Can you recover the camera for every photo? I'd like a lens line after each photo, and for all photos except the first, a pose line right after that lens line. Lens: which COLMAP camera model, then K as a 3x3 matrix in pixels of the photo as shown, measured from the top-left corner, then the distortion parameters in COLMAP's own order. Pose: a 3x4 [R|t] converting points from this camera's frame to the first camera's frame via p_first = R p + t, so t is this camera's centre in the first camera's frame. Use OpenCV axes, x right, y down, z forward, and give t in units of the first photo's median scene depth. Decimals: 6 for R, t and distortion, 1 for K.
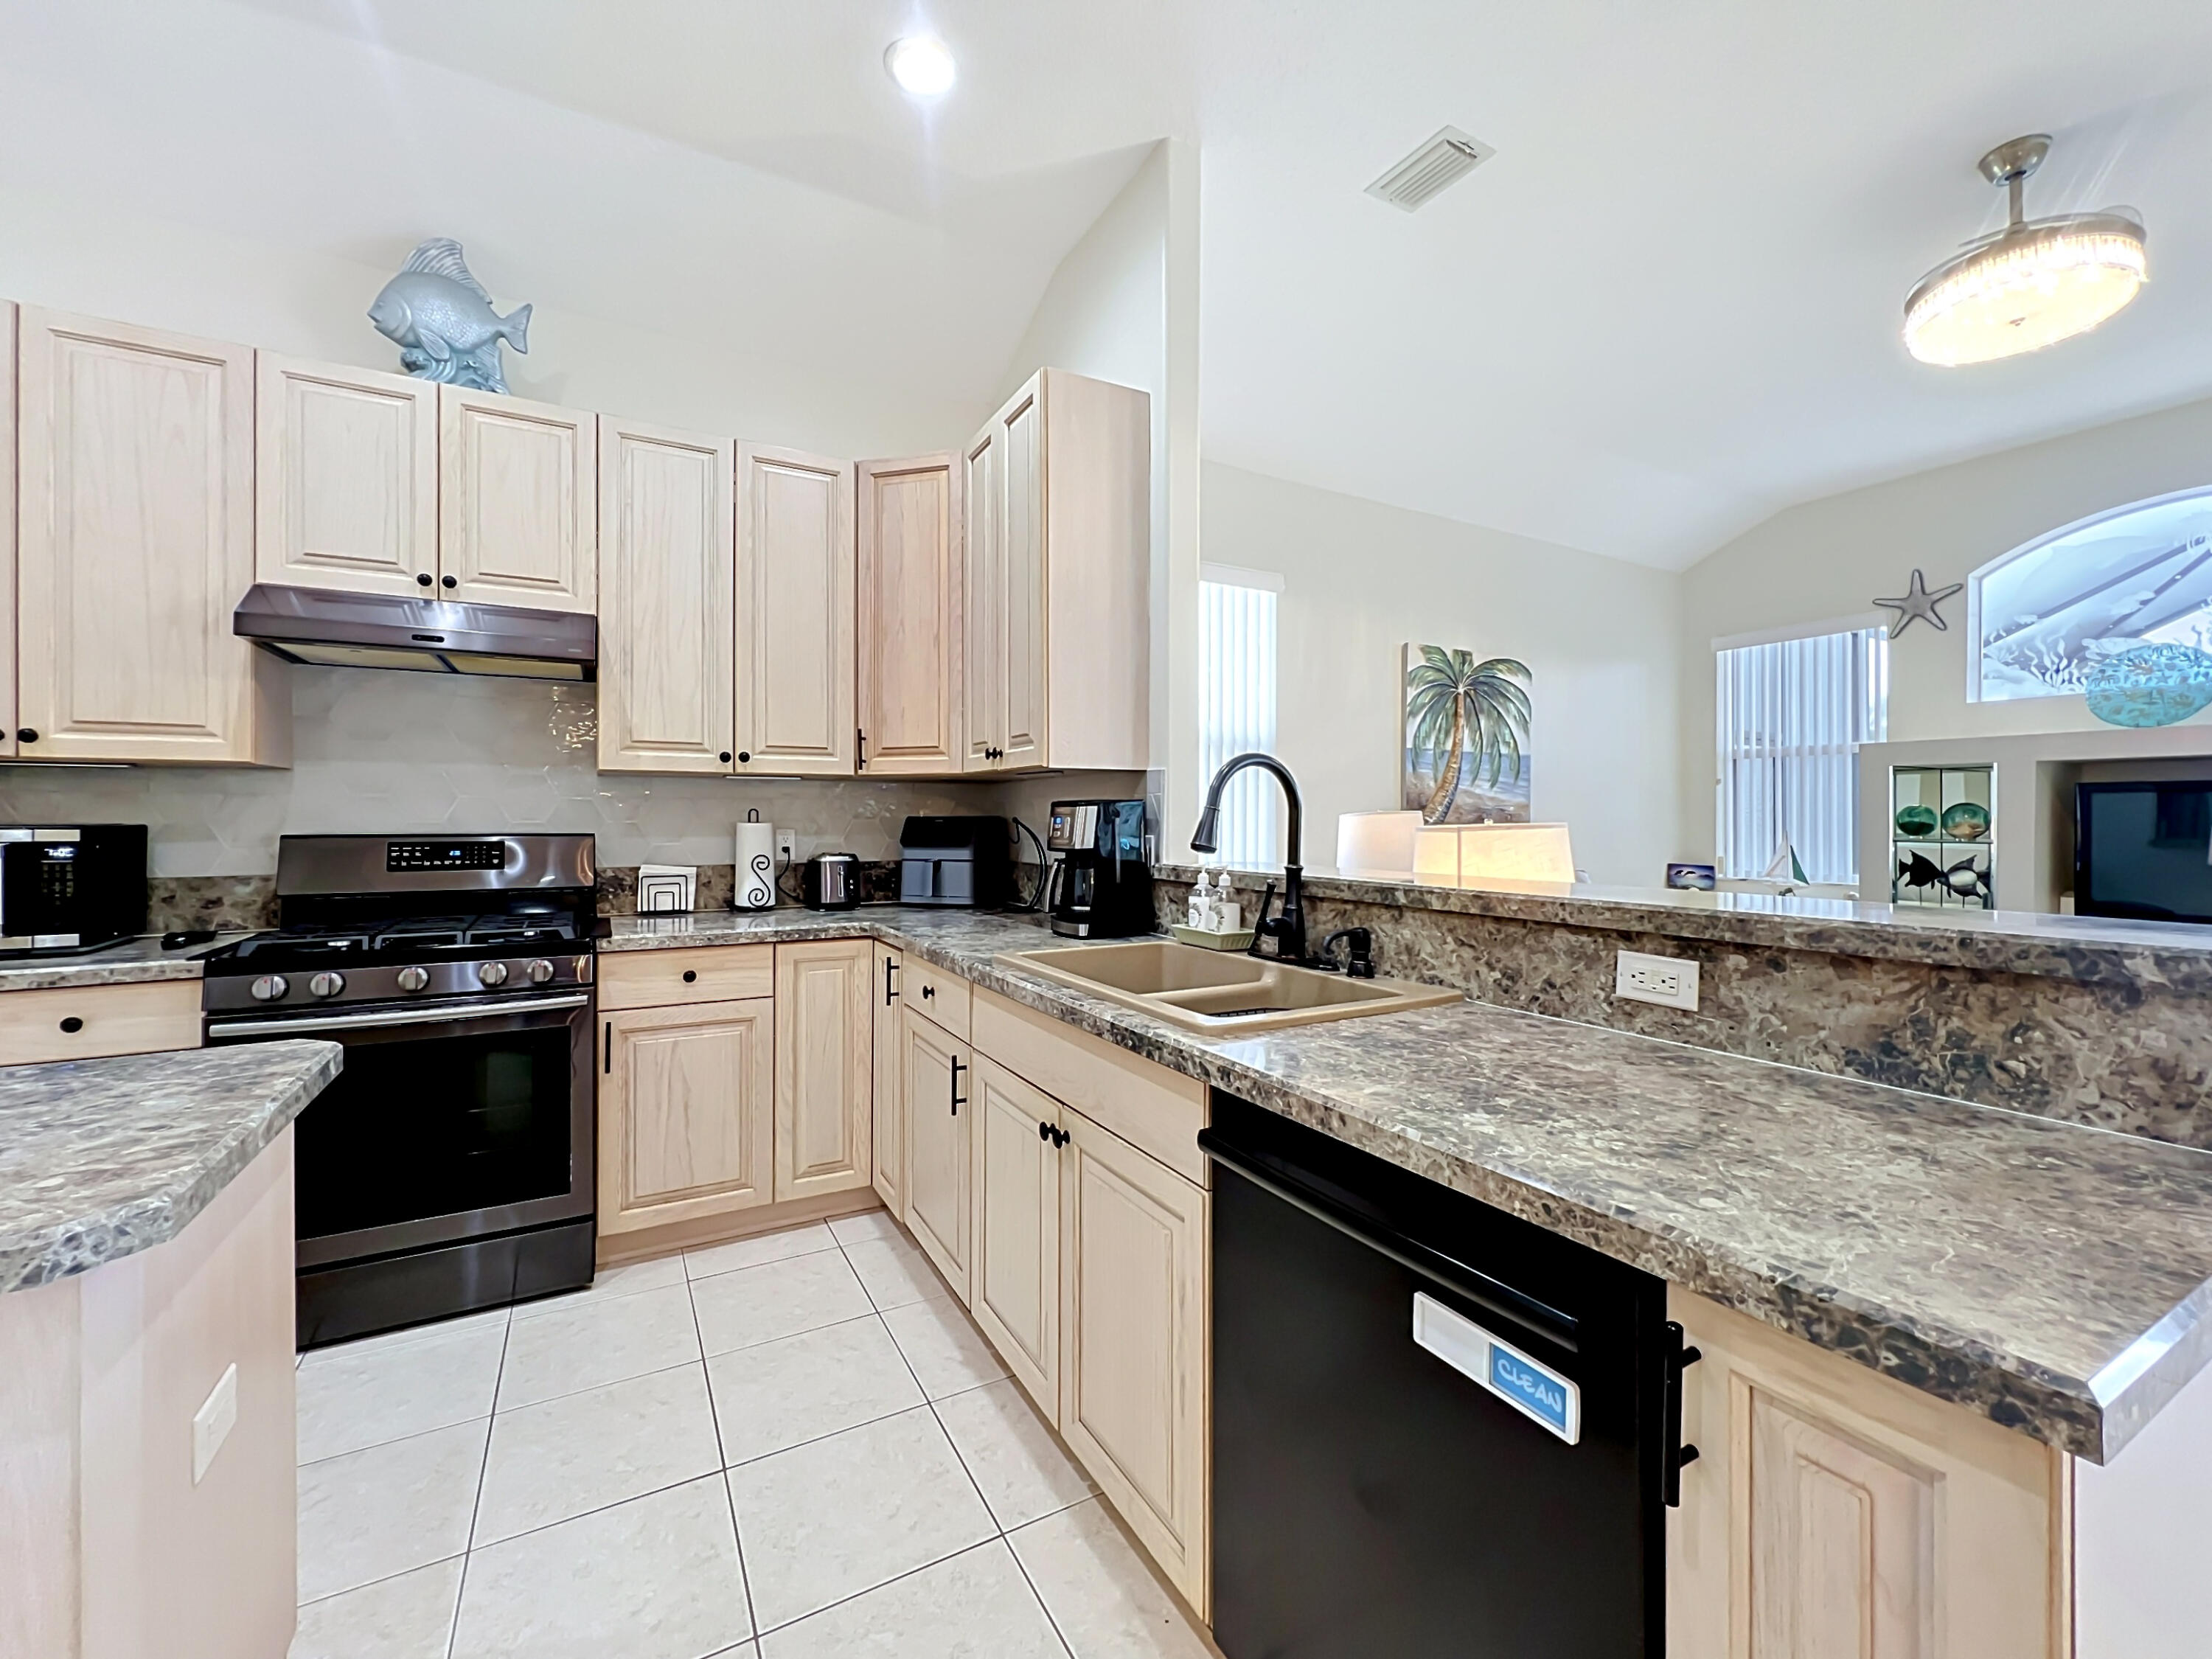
lens RADIAL K [[907.7, 0, 1103.0], [0, 907.7, 815.3], [0, 0, 1]] dist [-0.001976, -0.000317]
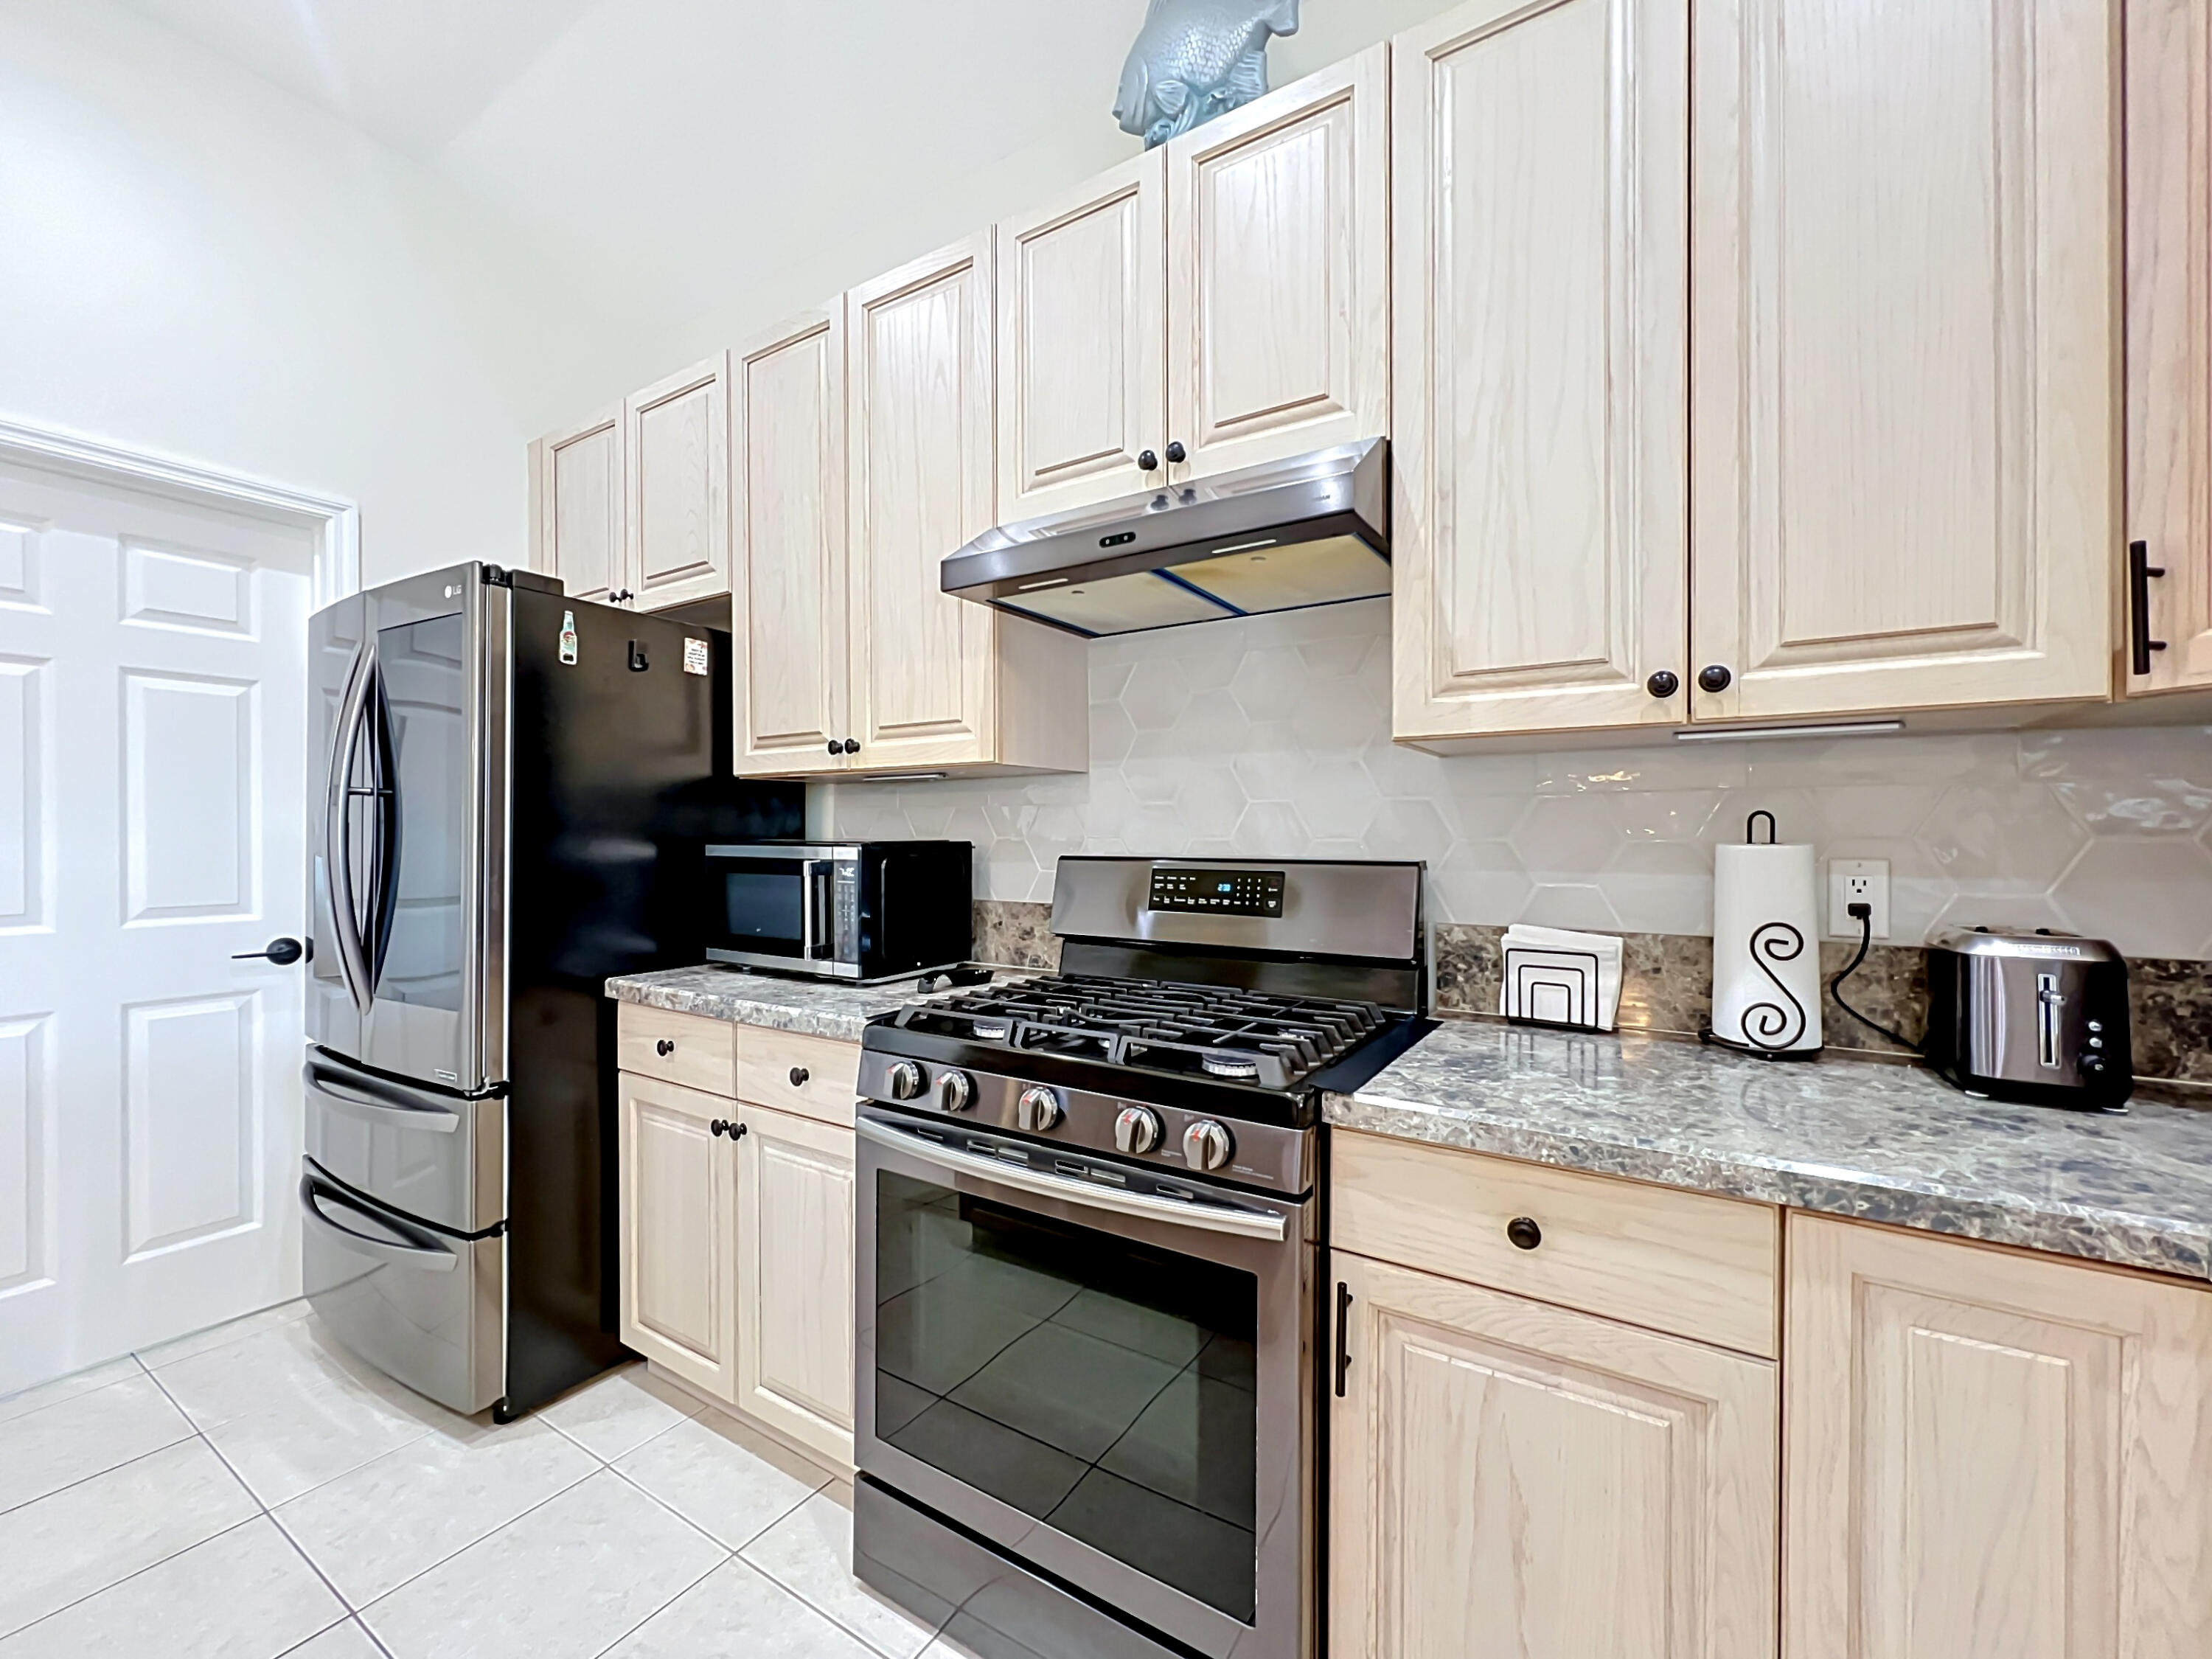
lens RADIAL K [[904.9, 0, 1099.7], [0, 904.9, 838.9], [0, 0, 1]] dist [-0.000850, -0.000149]
pose [[0.472131, 0.002641, -0.881524, -0.194870], [0.002722, 0.999986, 0.004454, 0.003801], [0.881524, -0.004503, 0.472118, 0.647041]]
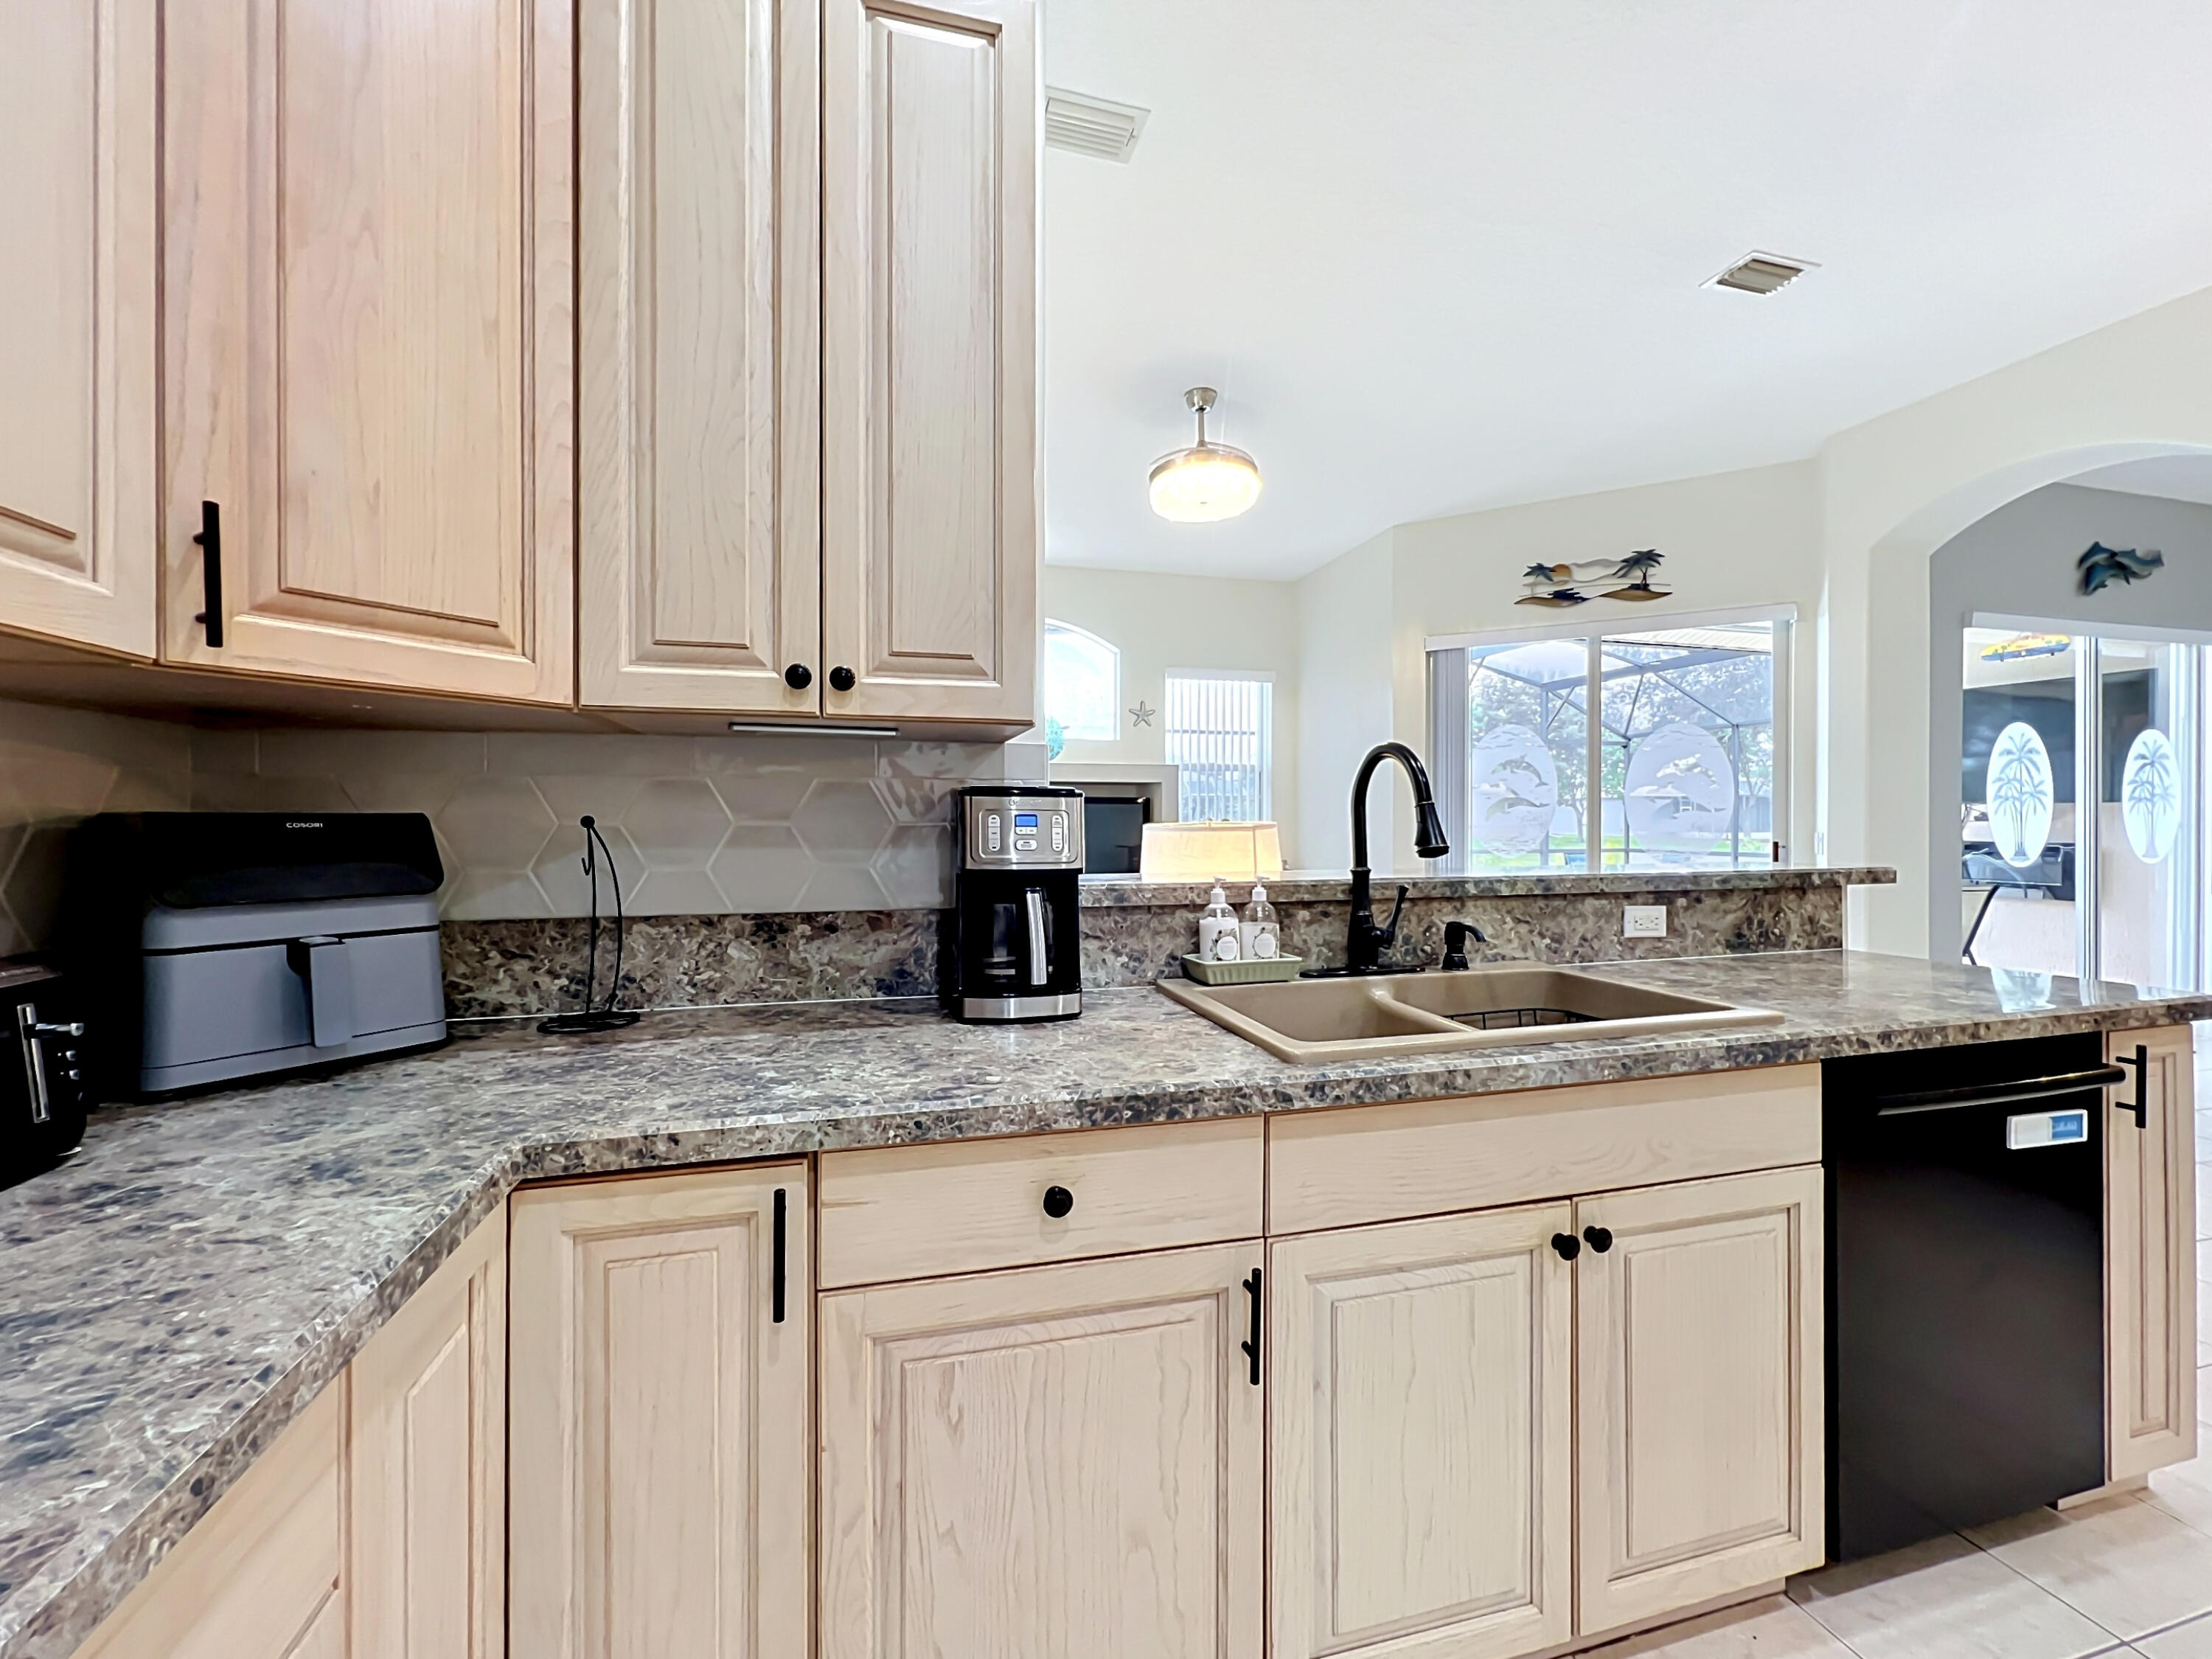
lens RADIAL K [[904.8, 0, 1102.8], [0, 904.8, 826.5], [0, 0, 1]] dist [-0.001689, 0.000040]
pose [[0.242772, -0.006886, 0.970059, -0.562684], [0.000337, 0.999975, 0.007014, 0.005077], [-0.970083, -0.001376, 0.242768, 0.783980]]
